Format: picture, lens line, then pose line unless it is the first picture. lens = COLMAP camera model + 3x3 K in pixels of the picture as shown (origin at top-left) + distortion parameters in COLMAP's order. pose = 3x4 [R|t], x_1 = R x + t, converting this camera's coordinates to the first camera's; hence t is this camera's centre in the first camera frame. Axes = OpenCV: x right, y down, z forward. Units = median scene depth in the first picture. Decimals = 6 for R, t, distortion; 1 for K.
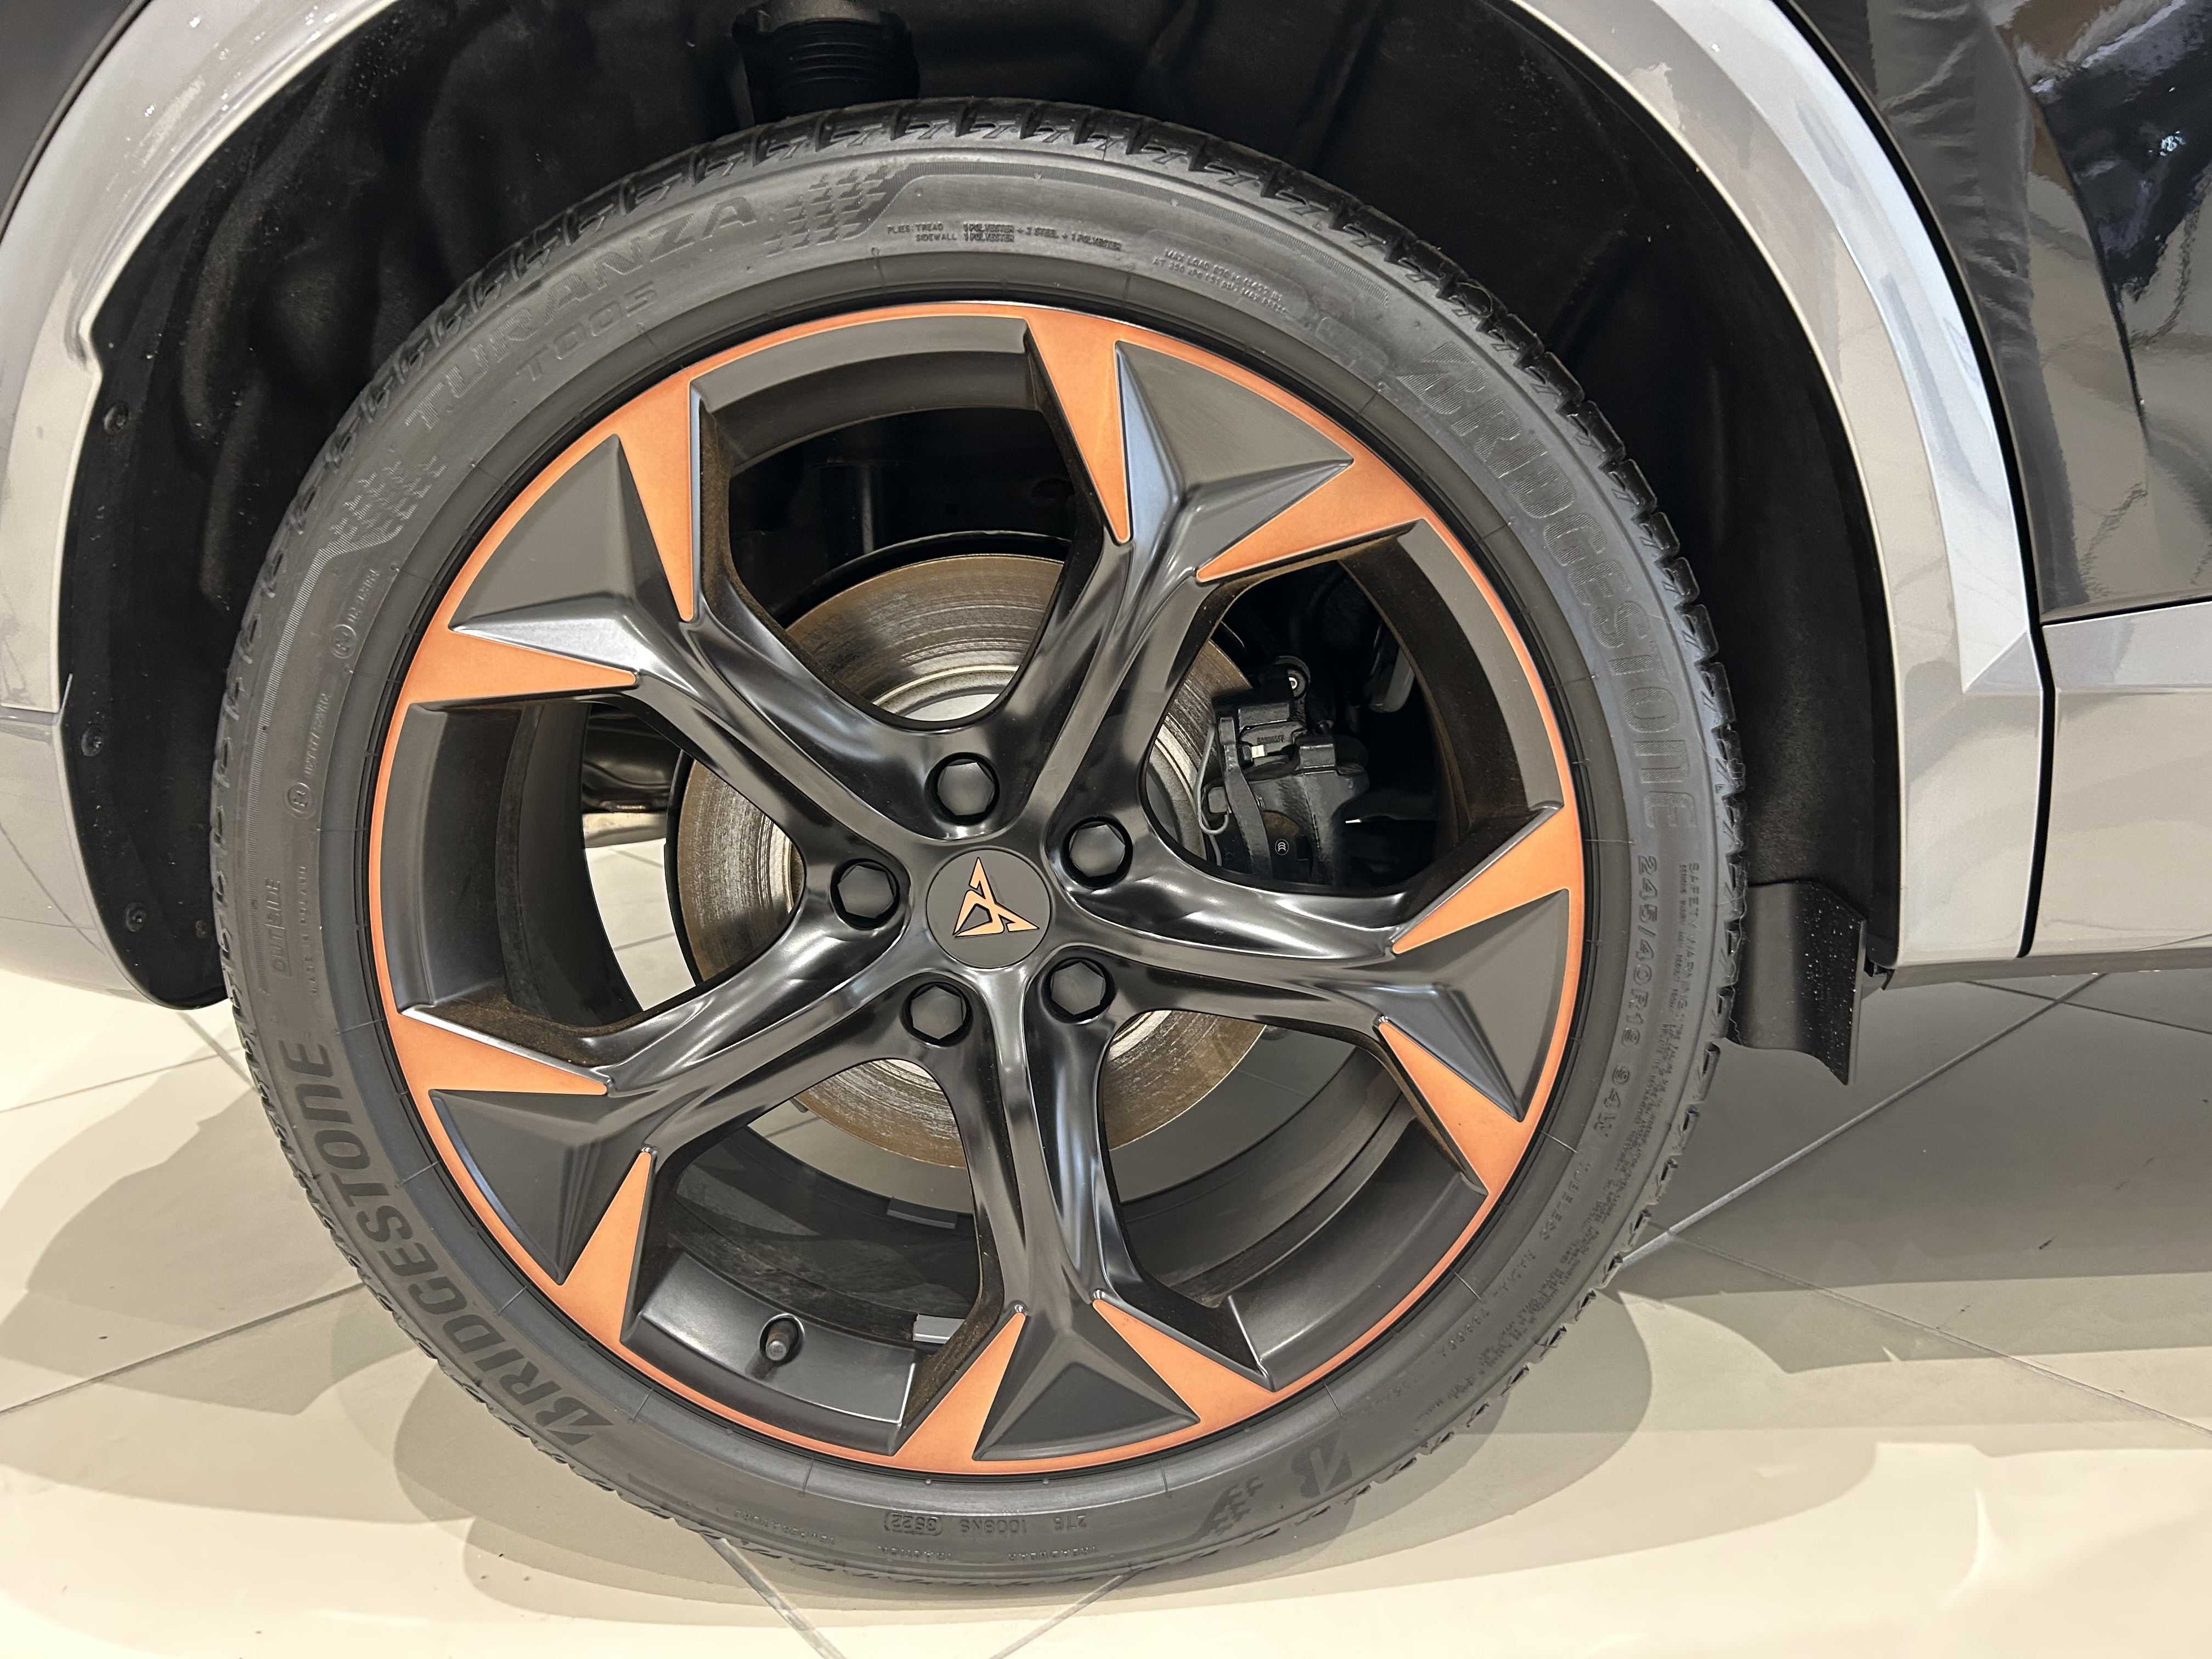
lens RADIAL K [[1657.7, 0, 1111.7], [0, 1657.7, 839.5], [0, 0, 1]] dist [0.028652, -0.031577]
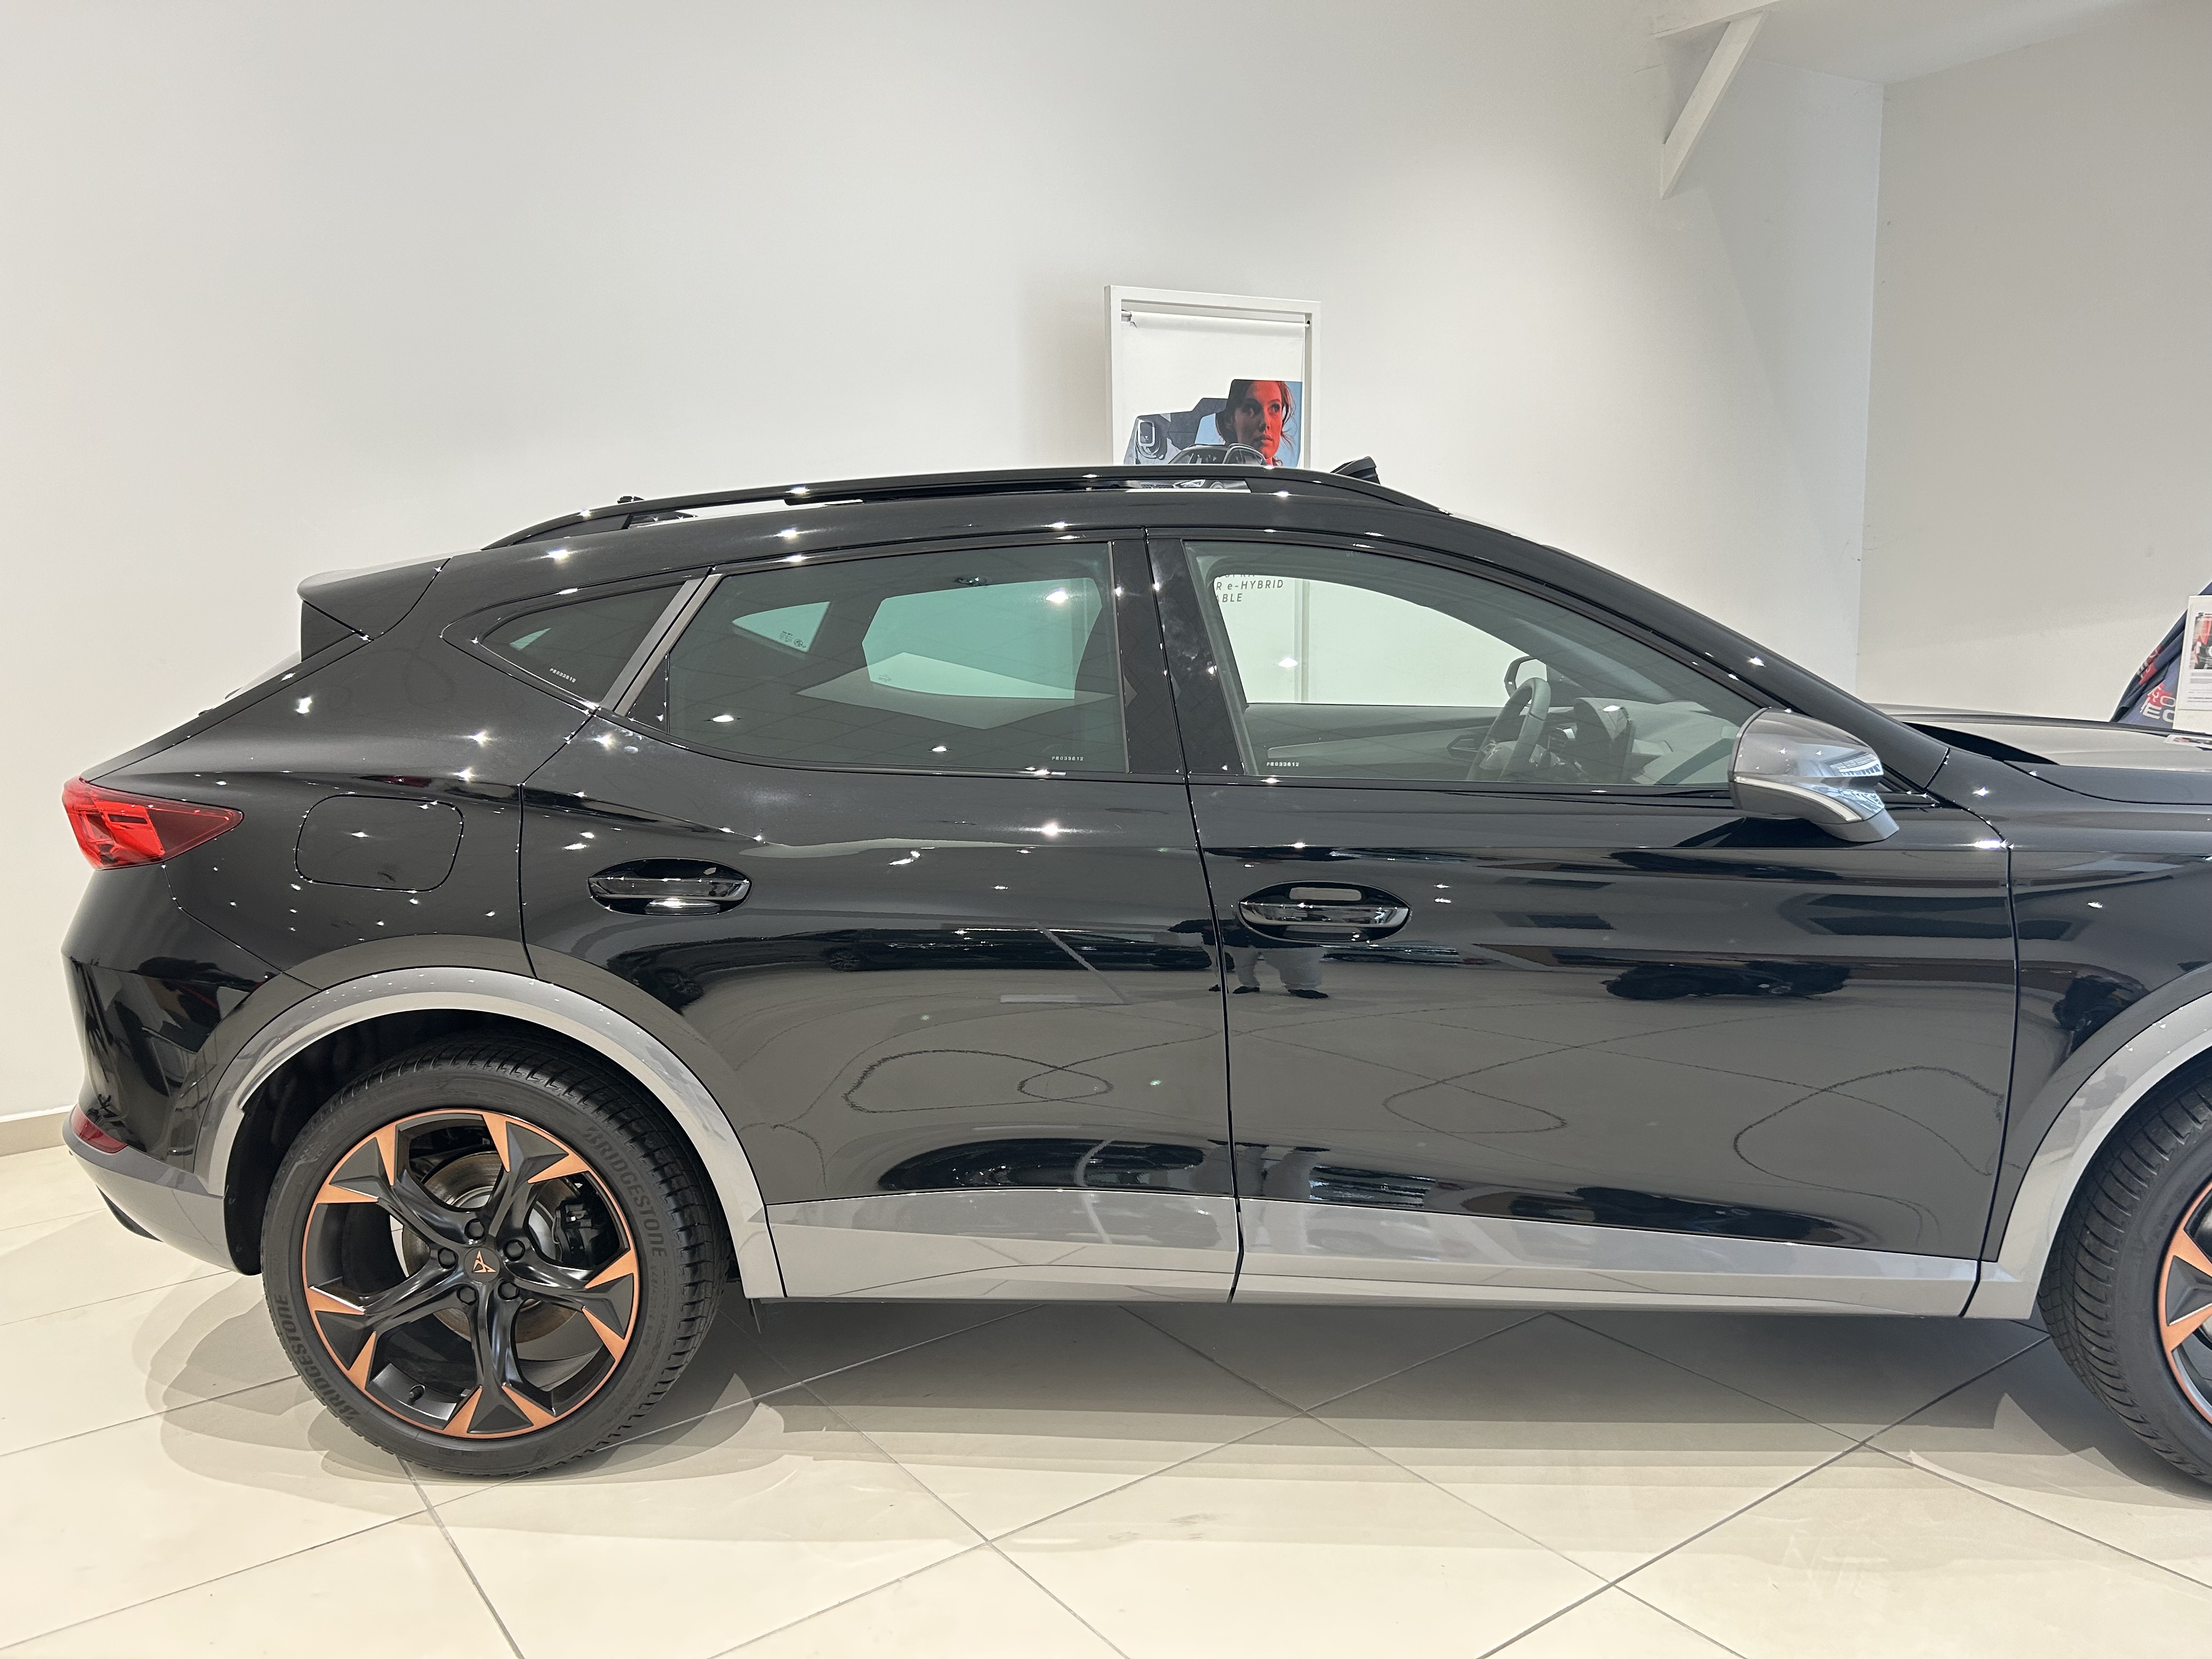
lens RADIAL K [[1657.7, 0, 1111.7], [0, 1657.7, 839.5], [0, 0, 1]] dist [0.028652, -0.031577]
pose [[0.996947, 0.047357, -0.062083, 1.383045], [-0.052756, 0.994685, -0.088423, -0.592458], [0.057566, 0.091429, 0.994146, -2.394951]]
